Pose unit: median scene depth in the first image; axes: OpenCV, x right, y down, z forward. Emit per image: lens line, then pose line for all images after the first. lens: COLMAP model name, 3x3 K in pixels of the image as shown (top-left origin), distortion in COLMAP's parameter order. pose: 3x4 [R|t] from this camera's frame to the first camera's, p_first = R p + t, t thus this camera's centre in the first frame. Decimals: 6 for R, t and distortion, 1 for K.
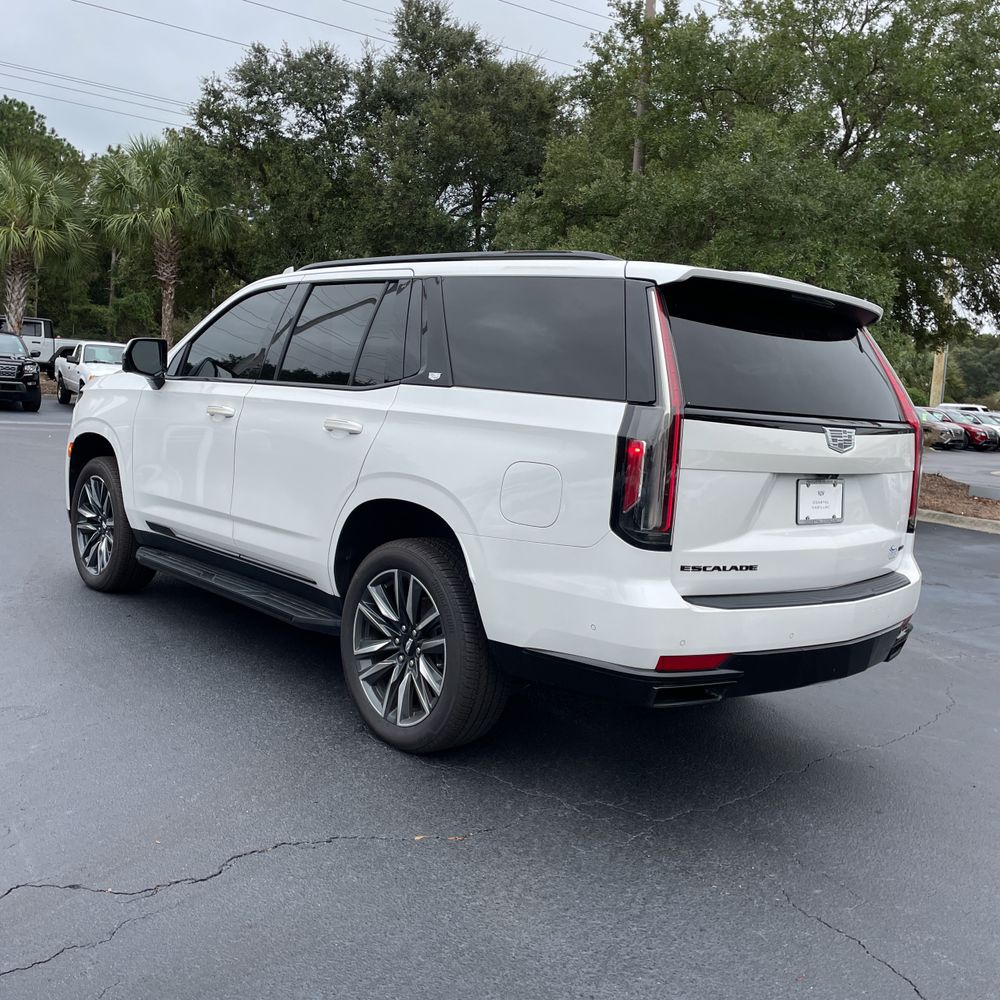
lens RADIAL K [[1010.5, 0, 510.0], [0, 1010.5, 500.2], [0, 0, 1]] dist [0.094490, -0.119710]
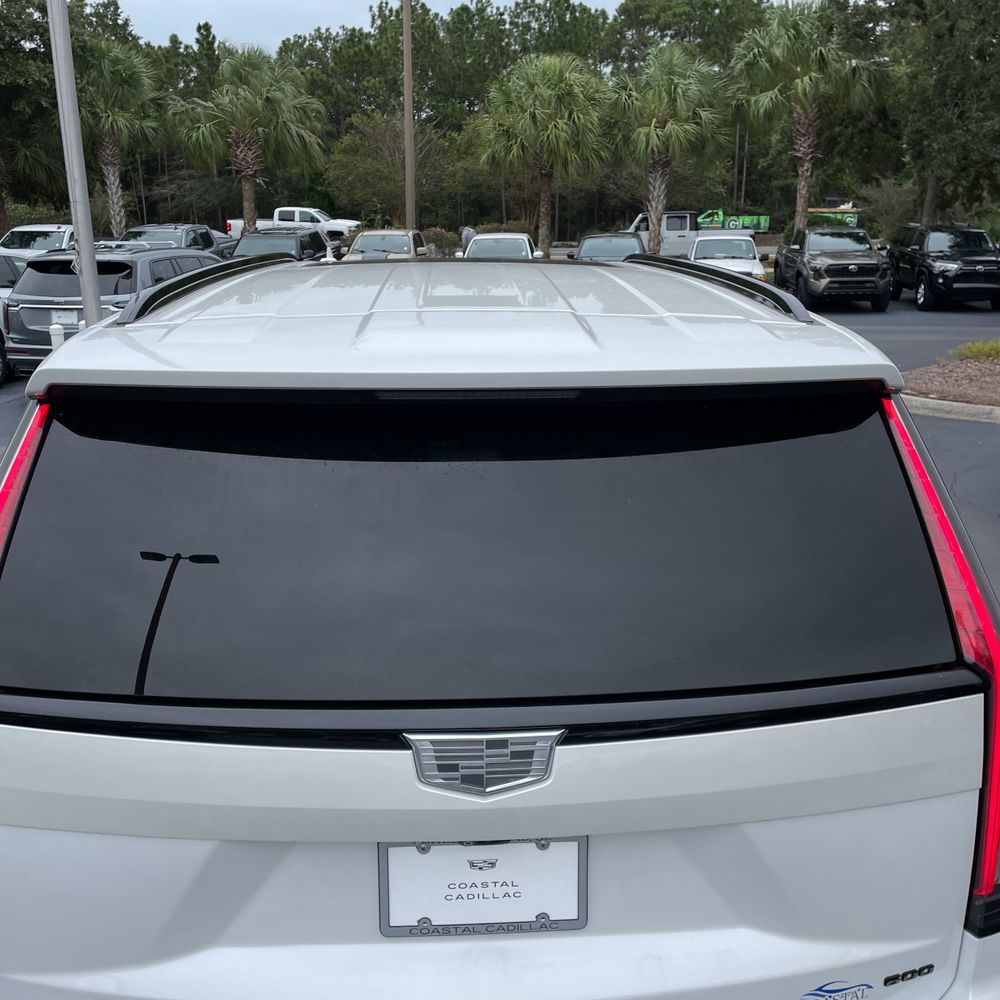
lens RADIAL K [[1008.8, 0, 512.9], [0, 1008.8, 510.1], [0, 0, 1]] dist [0.090750, -0.109806]
pose [[0.772332, 0.095959, -0.627929, 0.075763], [-0.007585, 0.989847, 0.141937, -0.028196], [0.635173, -0.104859, 0.765219, 0.095046]]
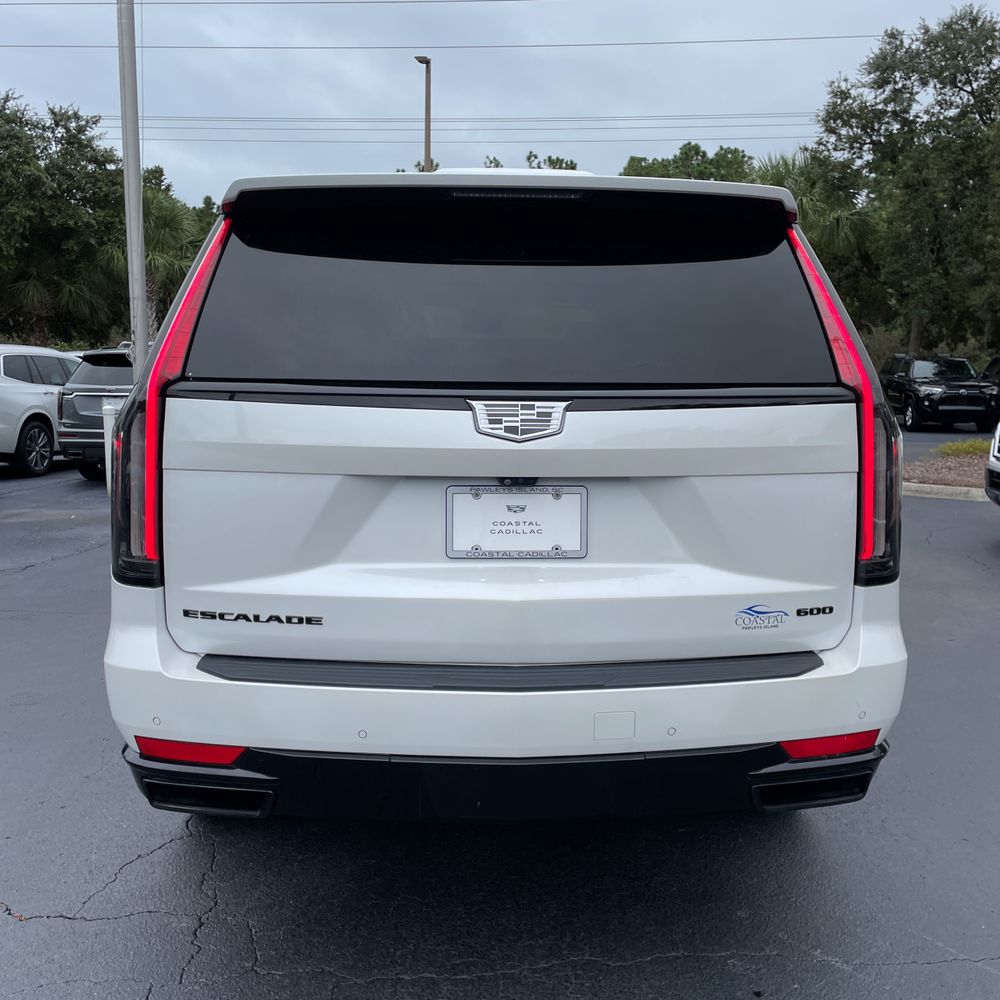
lens RADIAL K [[1010.5, 0, 510.0], [0, 1010.5, 500.2], [0, 0, 1]] dist [0.094490, -0.119710]
pose [[0.766425, 0.004594, -0.642317, 0.093430], [-0.015547, 0.999814, -0.011399, -0.000690], [0.642145, 0.018723, 0.766354, 0.071655]]
